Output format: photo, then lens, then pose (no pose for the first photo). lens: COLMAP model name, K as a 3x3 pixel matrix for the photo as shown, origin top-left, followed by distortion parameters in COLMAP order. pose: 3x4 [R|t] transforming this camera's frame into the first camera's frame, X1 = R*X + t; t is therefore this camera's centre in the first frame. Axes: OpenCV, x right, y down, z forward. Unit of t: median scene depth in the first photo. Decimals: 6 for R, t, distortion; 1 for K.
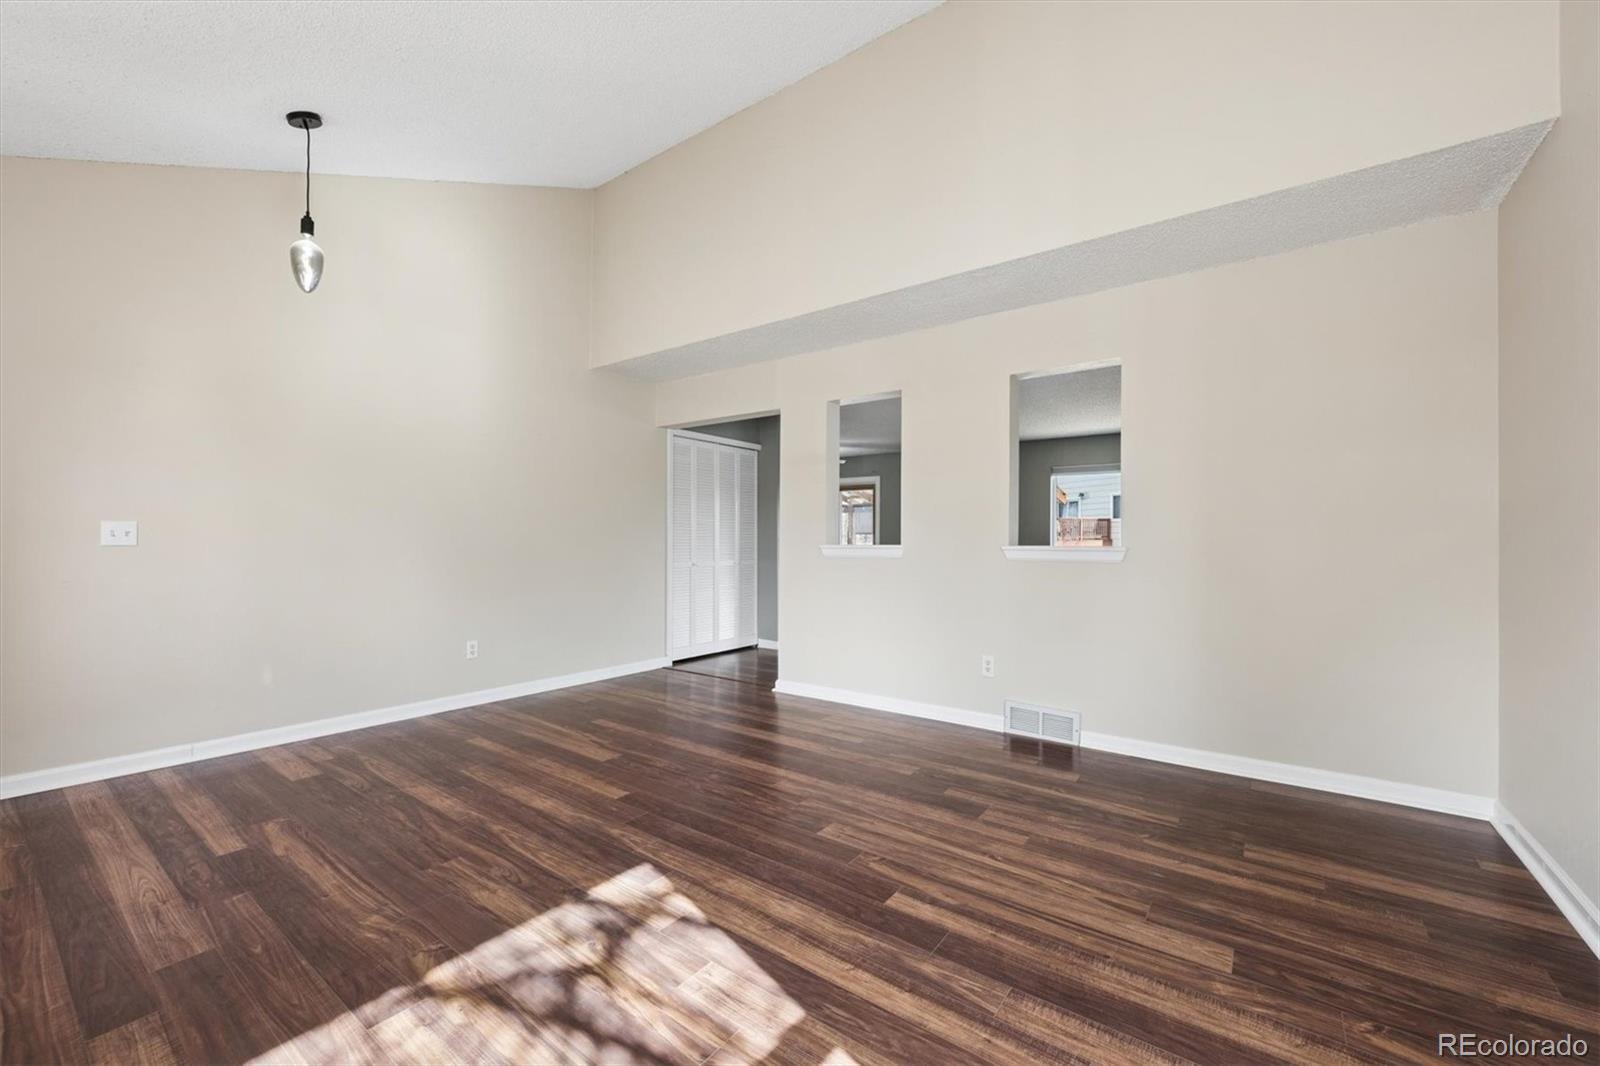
lens RADIAL K [[632.2, 0, 806.7], [0, 632.2, 534.4], [0, 0, 1]] dist [0.011854, -0.000240]
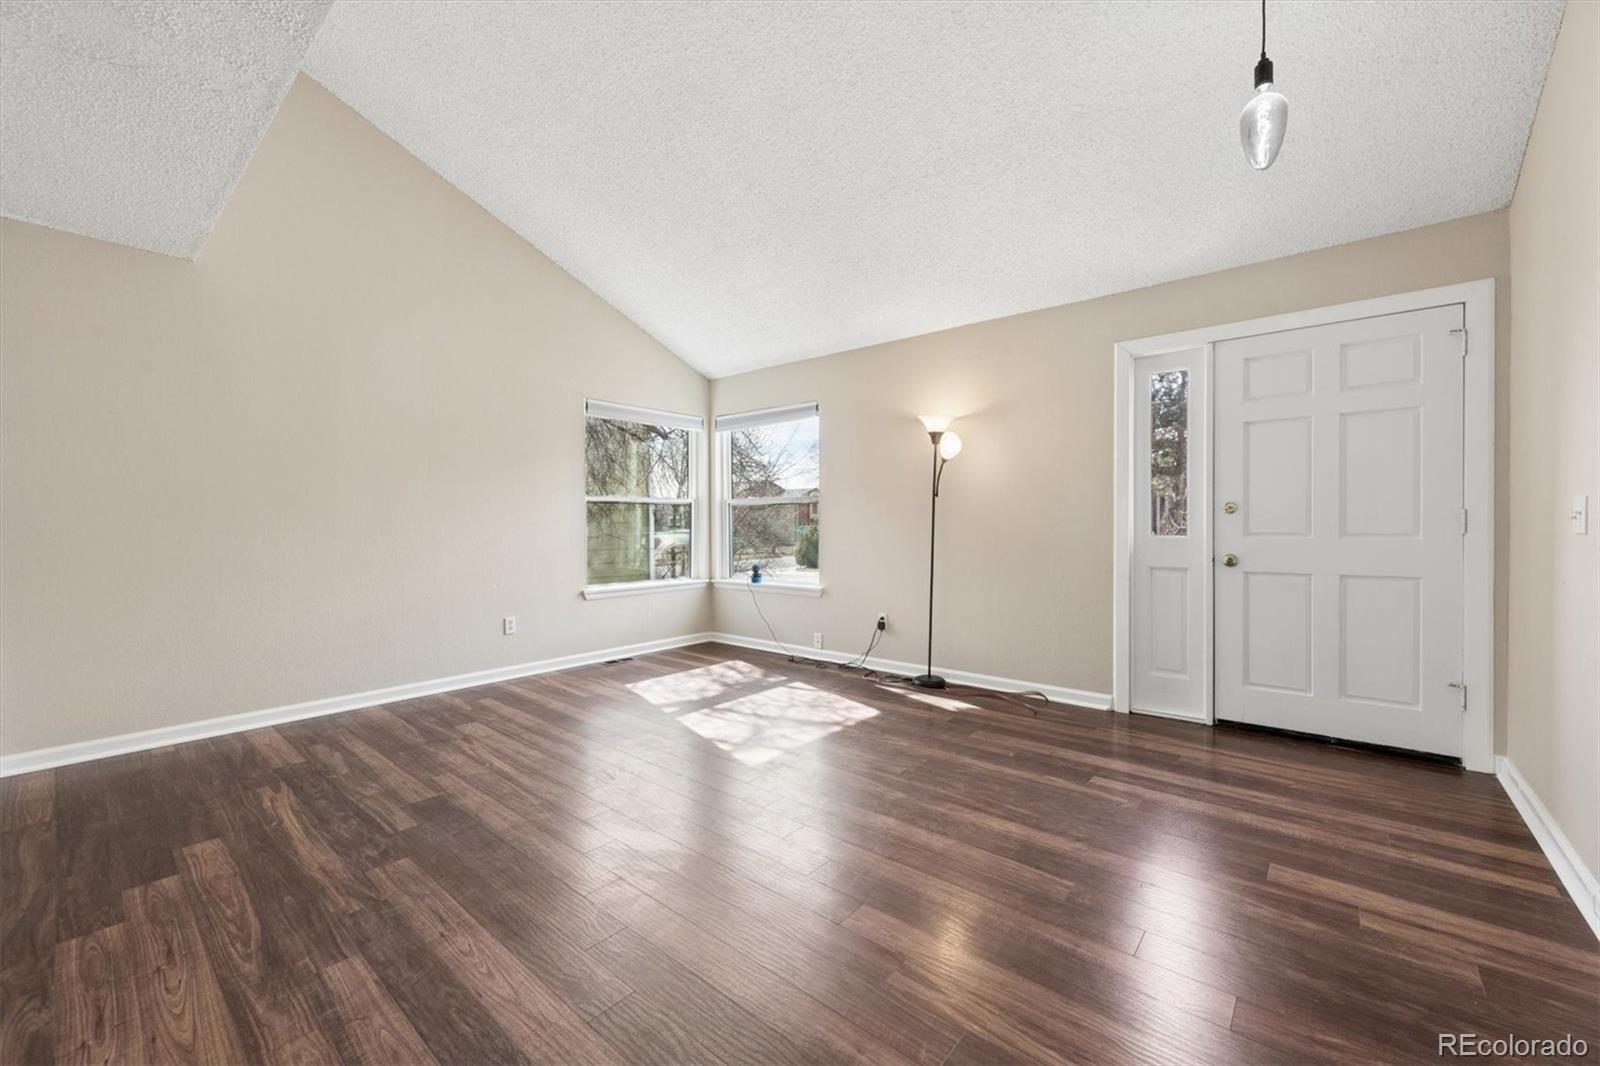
lens RADIAL K [[632.2, 0, 791.1], [0, 632.2, 528.9], [0, 0, 1]] dist [0.011854, -0.000240]
pose [[-0.996401, 0.002108, 0.084733, -0.441008], [0.002206, 0.999997, 0.001056, 0.021041], [-0.084730, 0.001239, -0.996403, 2.273399]]
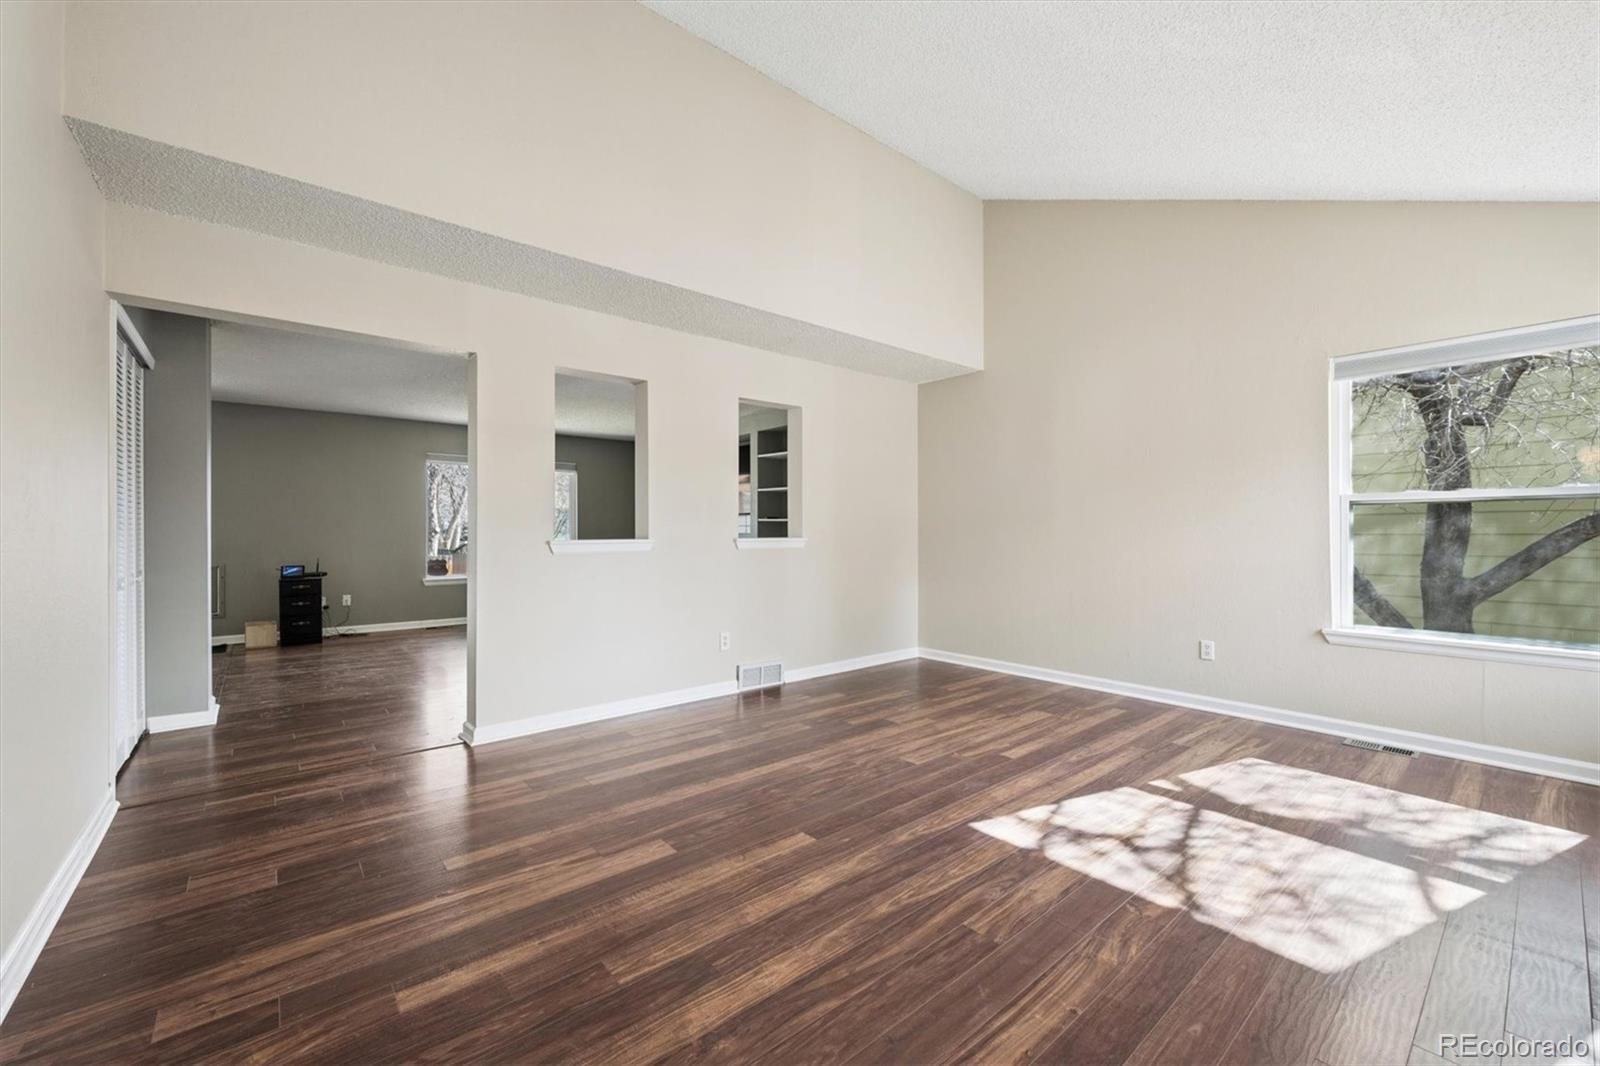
lens RADIAL K [[632.2, 0, 789.7], [0, 632.2, 530.4], [0, 0, 1]] dist [0.011854, -0.000240]
pose [[0.244903, 0.002539, 0.969544, -1.390321], [-0.008827, 0.999961, -0.000389, 0.005882], [-0.969507, -0.008463, 0.244916, 1.021605]]
